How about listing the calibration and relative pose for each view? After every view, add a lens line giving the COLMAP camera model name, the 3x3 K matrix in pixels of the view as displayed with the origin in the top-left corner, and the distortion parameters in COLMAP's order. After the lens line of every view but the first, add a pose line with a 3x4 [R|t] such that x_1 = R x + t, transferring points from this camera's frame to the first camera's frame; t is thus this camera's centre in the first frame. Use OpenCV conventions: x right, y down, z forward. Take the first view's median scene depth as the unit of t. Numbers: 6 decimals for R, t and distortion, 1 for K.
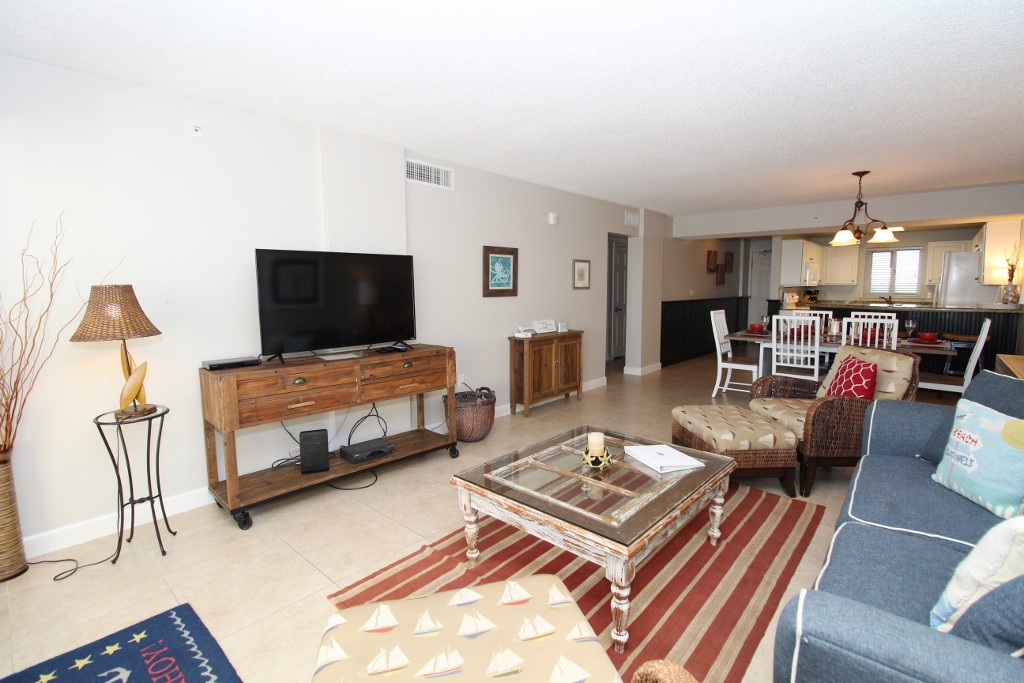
lens RADIAL K [[476.7, 0, 510.6], [0, 476.7, 334.3], [0, 0, 1]] dist [-0.004061, -0.012079]
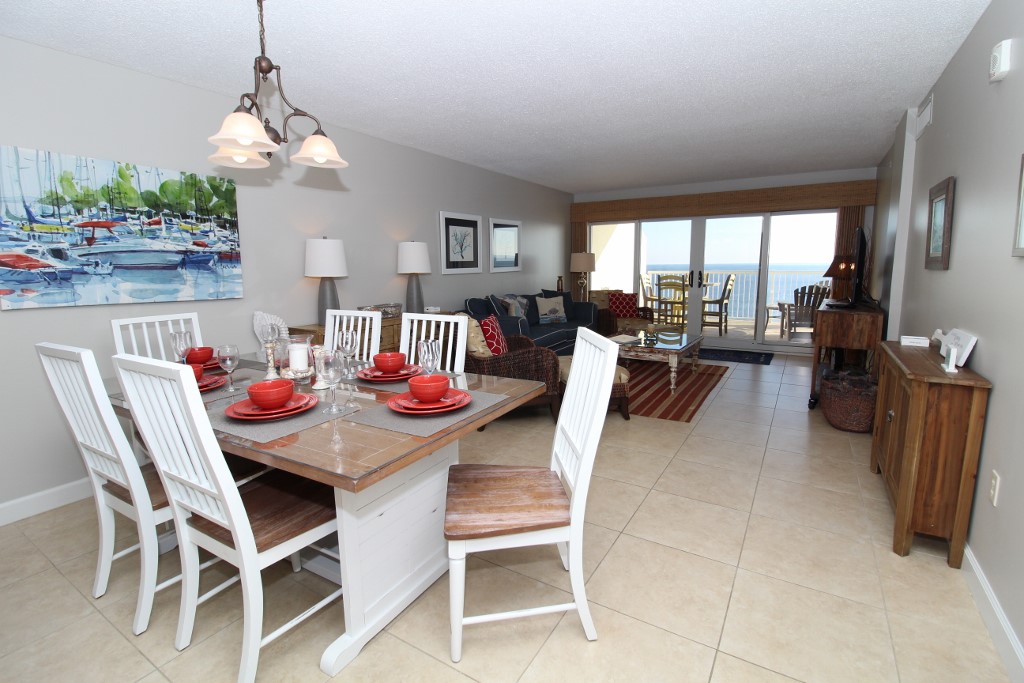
lens RADIAL K [[476.7, 0, 510.6], [0, 476.7, 334.3], [0, 0, 1]] dist [-0.004061, -0.012079]
pose [[-0.985635, 0.037512, -0.164670, 0.714552], [-0.003173, 0.970736, 0.240126, -0.170351], [0.168859, 0.237199, -0.956673, 1.810699]]
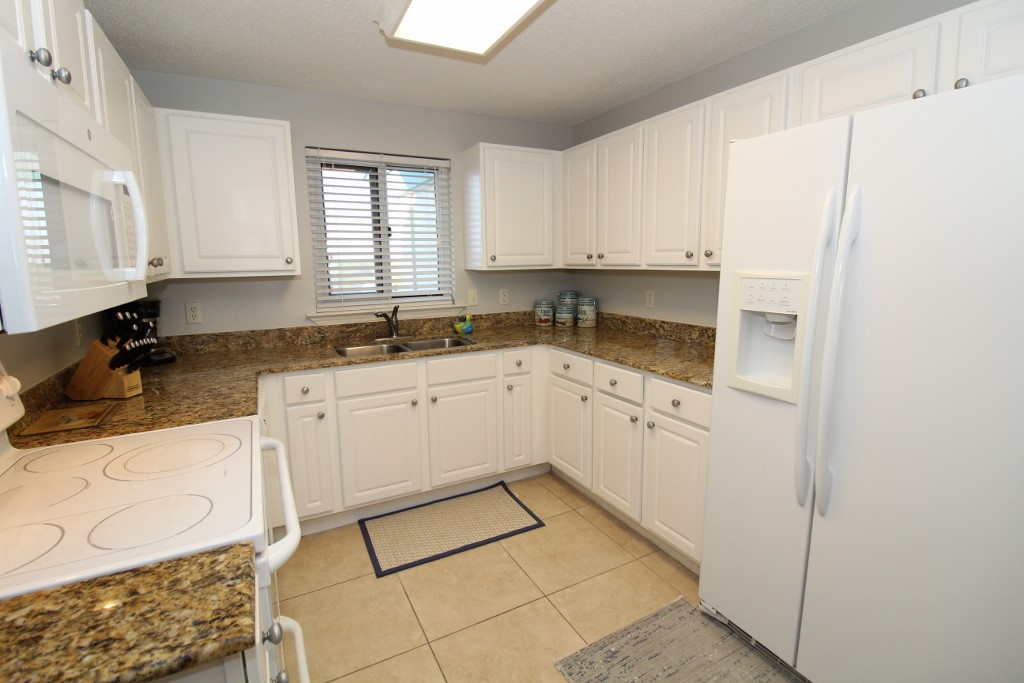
lens RADIAL K [[473.2, 0, 517.7], [0, 473.2, 331.8], [0, 0, 1]] dist [-0.000136, -0.014132]
pose [[0.336881, -0.150031, 0.929517, 1.226184], [0.109784, 0.986748, 0.119480, -0.215226], [-0.935125, 0.061795, 0.348887, 1.885187]]
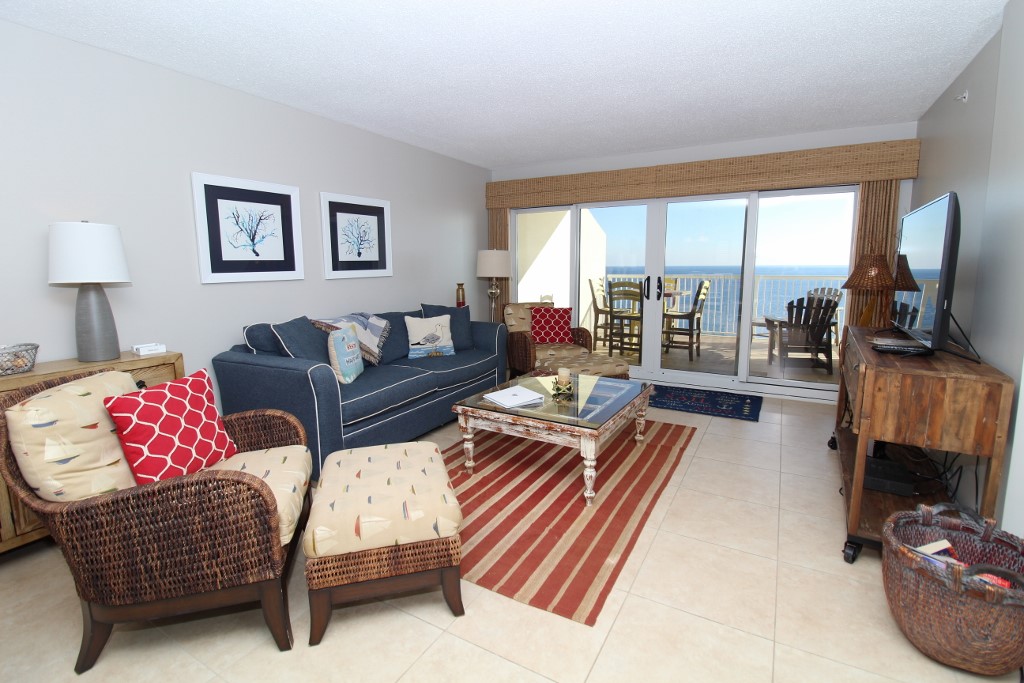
lens RADIAL K [[473.2, 0, 517.7], [0, 473.2, 331.8], [0, 0, 1]] dist [-0.000136, -0.014132]
pose [[-0.977160, 0.037993, -0.209082, 0.341097], [-0.012119, 0.972324, 0.233323, -0.119252], [0.212160, 0.230528, -0.949655, 1.305702]]
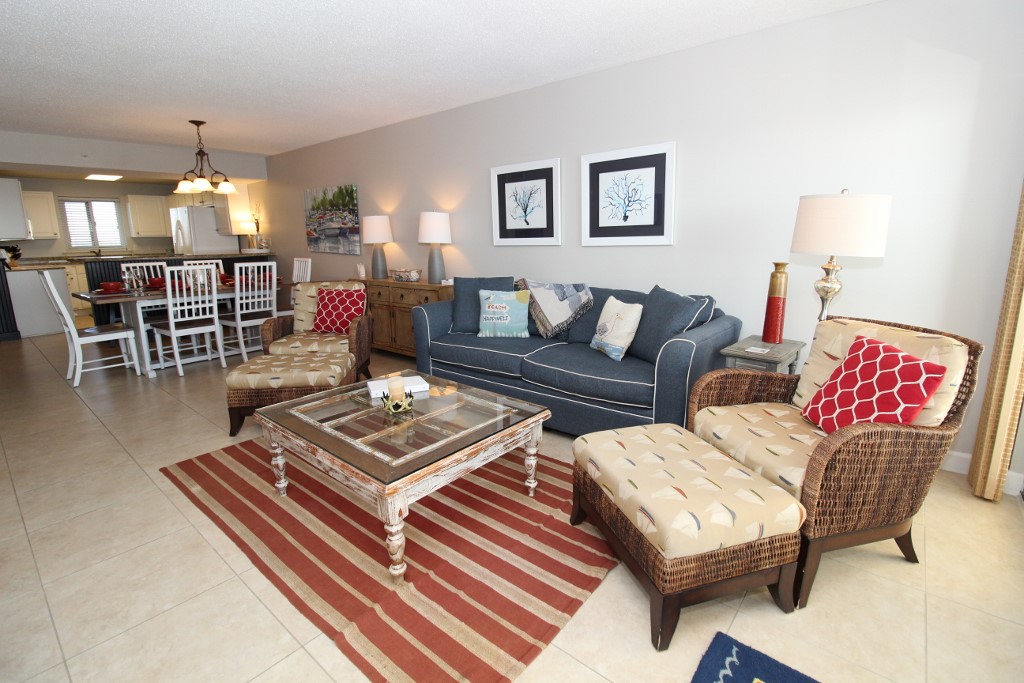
lens RADIAL K [[473.2, 0, 517.7], [0, 473.2, 331.8], [0, 0, 1]] dist [-0.000136, -0.014132]
pose [[-0.038456, -0.200057, 0.979029, -0.453220], [0.113796, 0.972504, 0.203193, -0.033742], [-0.992760, 0.119223, -0.014633, 0.444354]]
